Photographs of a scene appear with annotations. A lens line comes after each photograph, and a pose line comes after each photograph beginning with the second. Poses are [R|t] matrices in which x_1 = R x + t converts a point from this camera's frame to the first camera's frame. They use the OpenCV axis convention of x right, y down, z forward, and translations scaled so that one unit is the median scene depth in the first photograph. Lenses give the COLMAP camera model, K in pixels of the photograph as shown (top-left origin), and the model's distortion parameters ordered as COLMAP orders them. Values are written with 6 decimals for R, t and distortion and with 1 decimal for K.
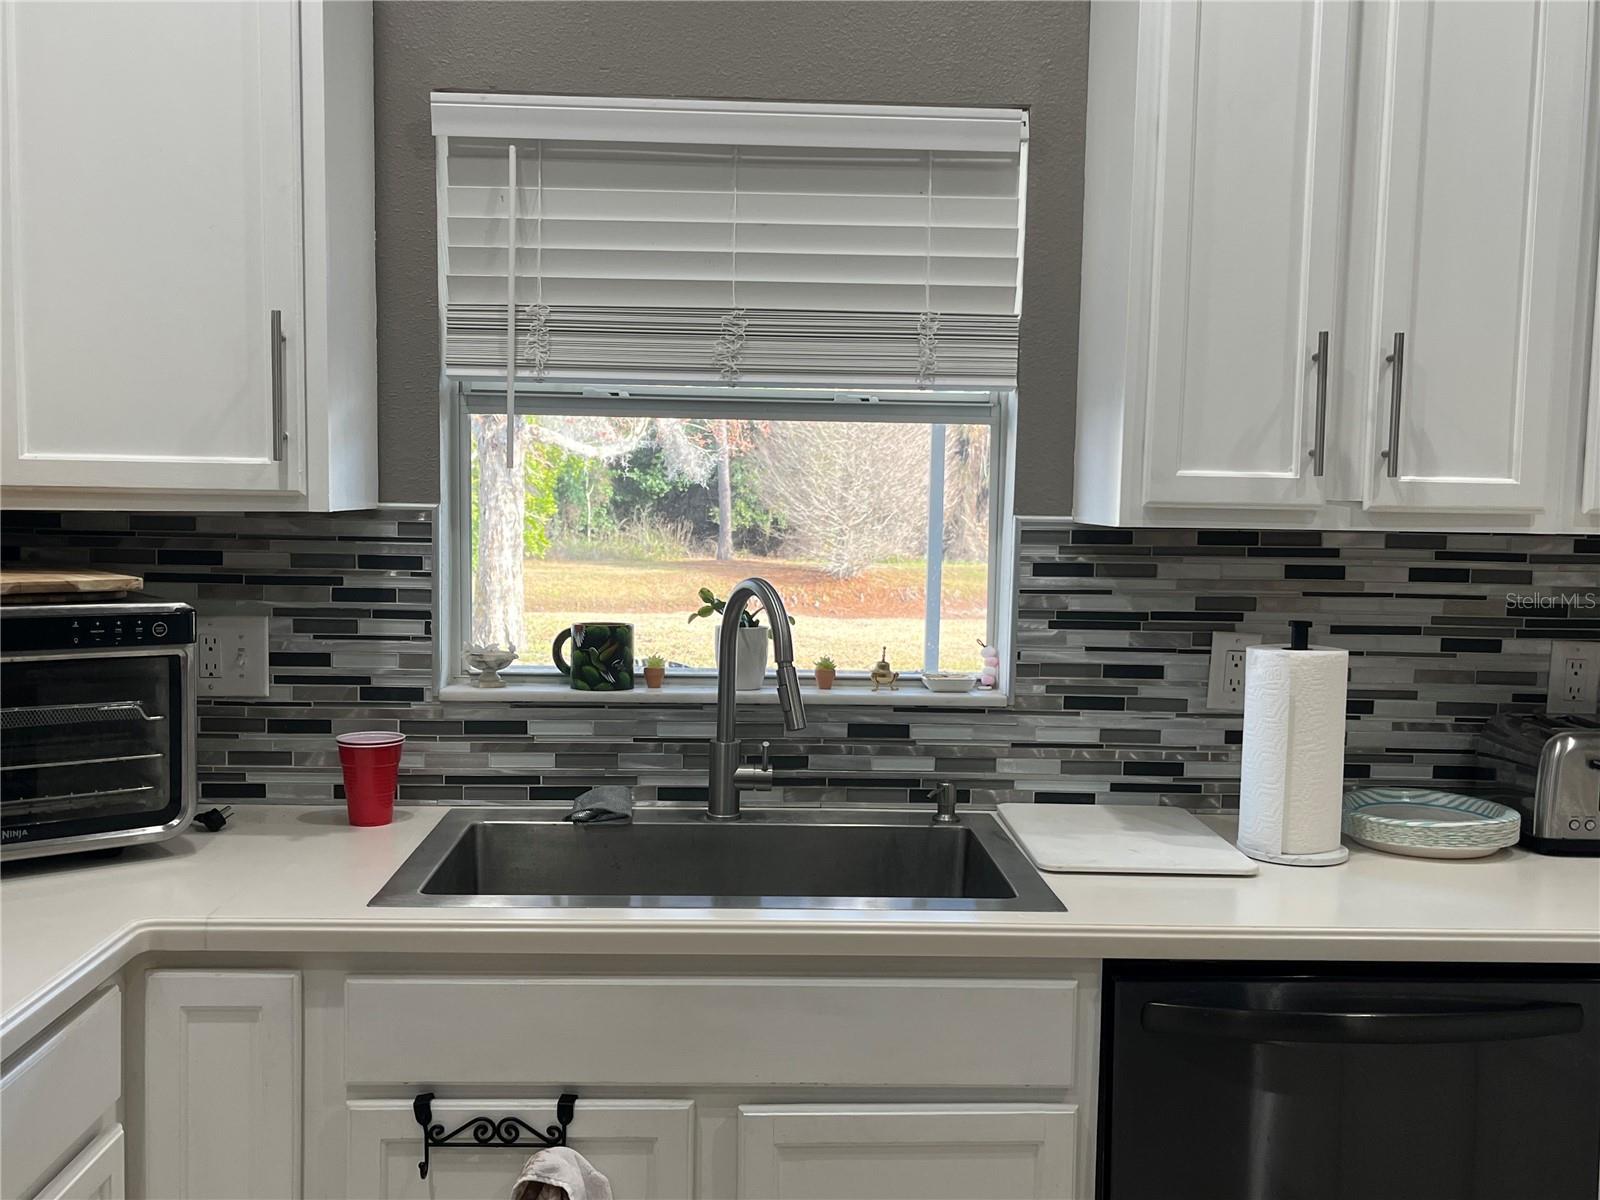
lens RADIAL K [[1541.2, 0, 799.9], [0, 1541.2, 605.5], [0, 0, 1]] dist [0.061397, 0.000000]
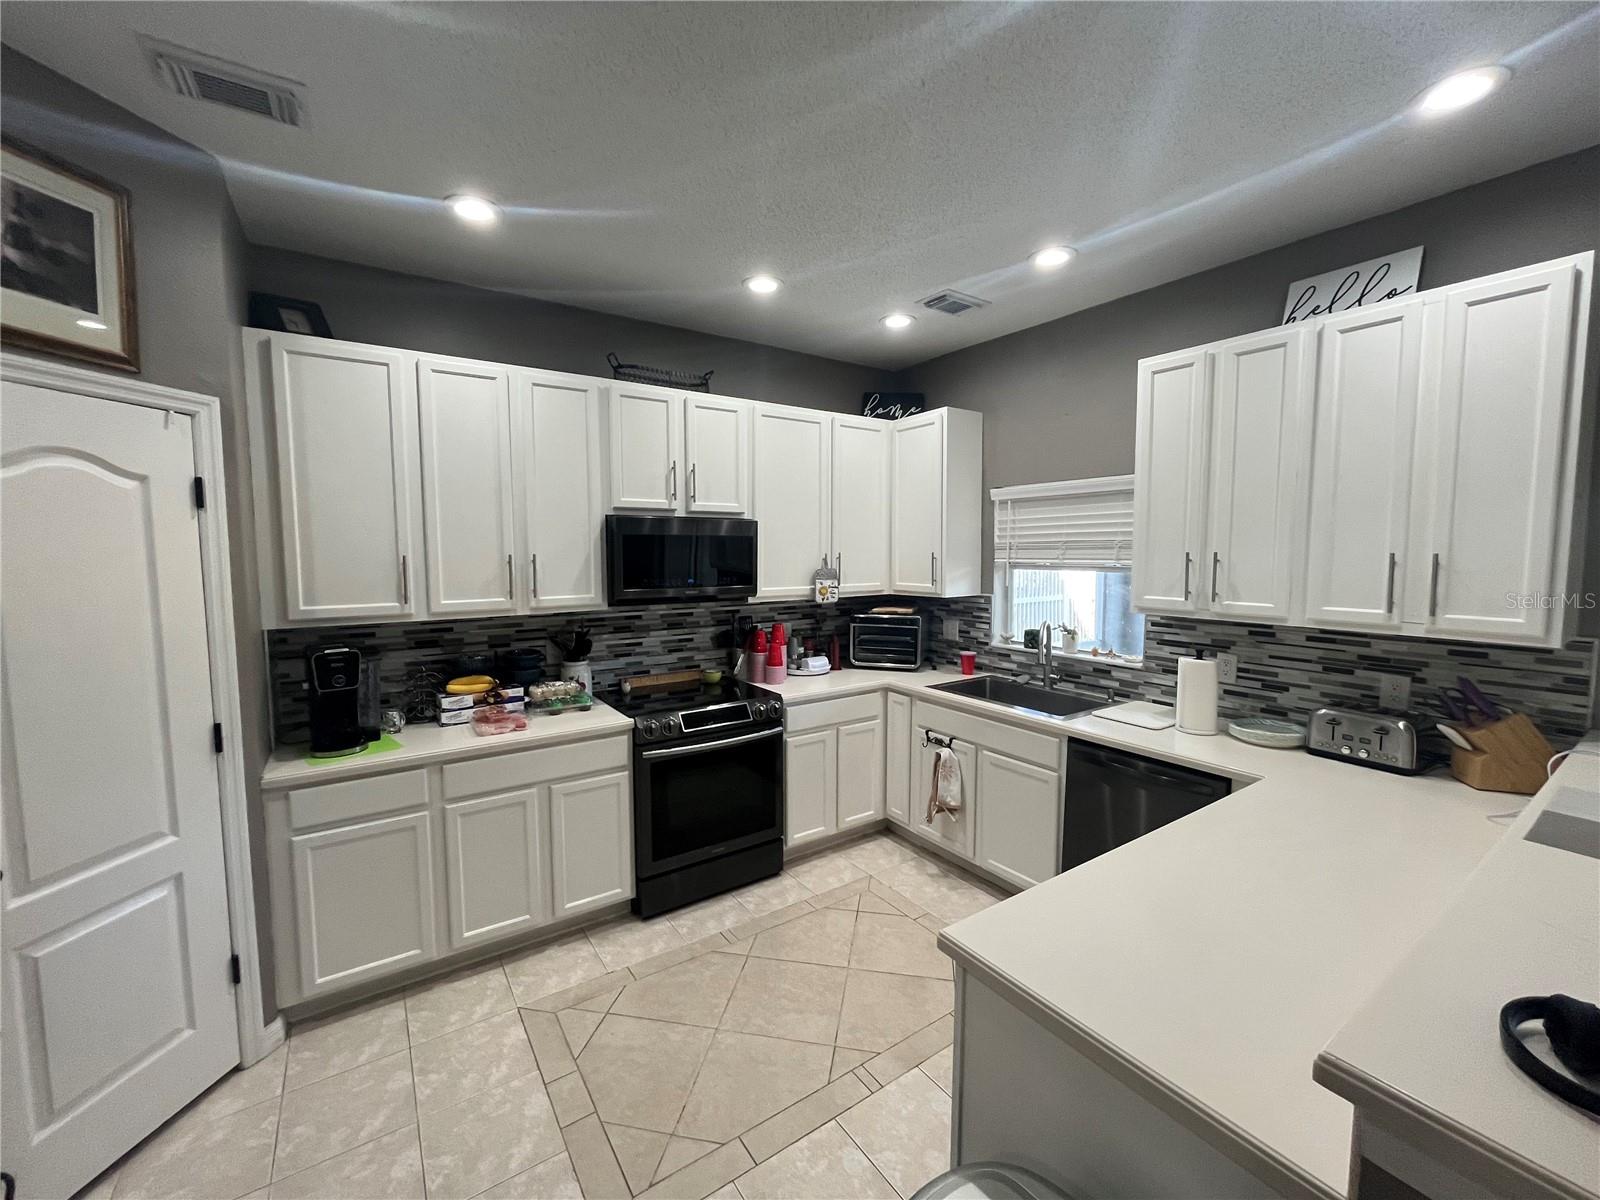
lens RADIAL K [[649.1, 0, 804.0], [0, 649.1, 596.5], [0, 0, 1]] dist [-0.007958, 0.000851]
pose [[0.526050, 0.043433, -0.849344, 0.875559], [-0.053825, 0.998393, 0.017718, -0.063974], [0.848748, 0.036396, 0.527543, -0.234797]]
